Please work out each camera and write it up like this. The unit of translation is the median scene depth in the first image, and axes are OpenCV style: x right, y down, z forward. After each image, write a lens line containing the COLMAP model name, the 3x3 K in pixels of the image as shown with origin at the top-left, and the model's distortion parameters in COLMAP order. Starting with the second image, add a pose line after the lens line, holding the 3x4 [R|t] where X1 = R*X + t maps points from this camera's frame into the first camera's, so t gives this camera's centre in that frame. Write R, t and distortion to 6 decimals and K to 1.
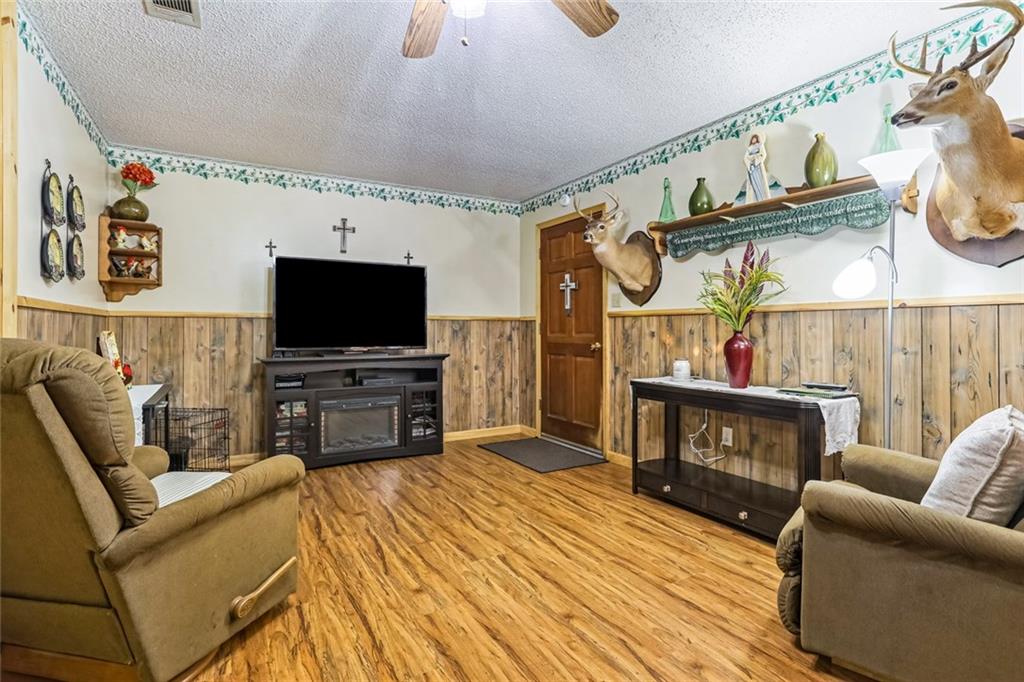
lens RADIAL K [[499.5, 0, 512.4], [0, 499.5, 328.9], [0, 0, 1]] dist [-0.008202, 0.007003]
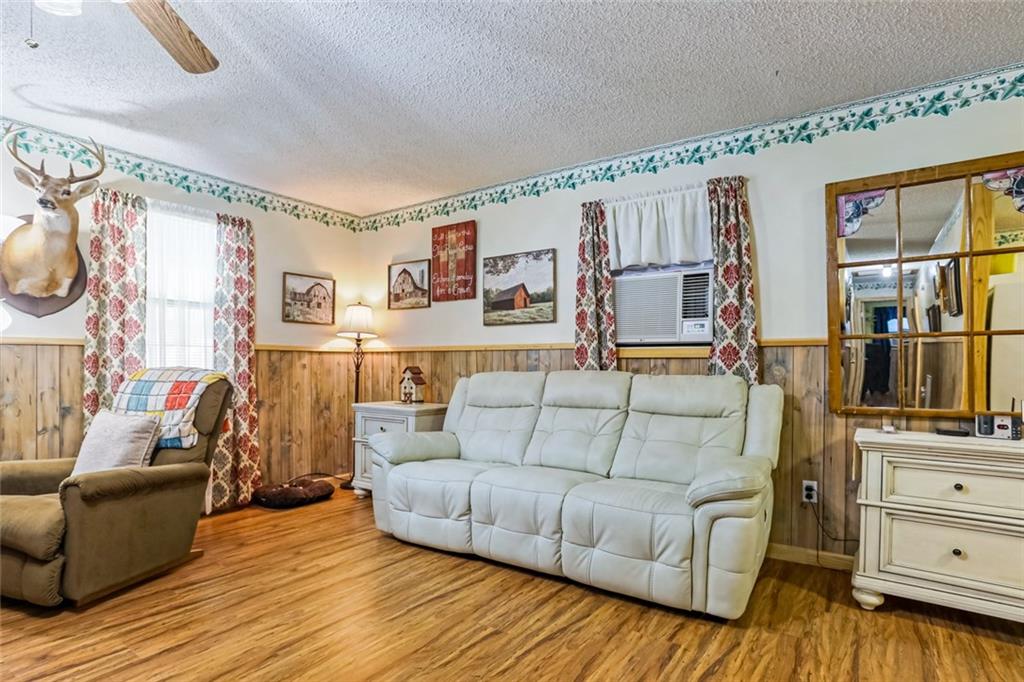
lens RADIAL K [[531.0, 0, 517.2], [0, 531.0, 364.6], [0, 0, 1]] dist [-0.032146, 0.005277]
pose [[-0.423556, -0.001211, 0.905869, -0.797768], [0.001073, 0.999998, 0.001839, 0.004157], [-0.905869, 0.001751, -0.423554, 0.355027]]
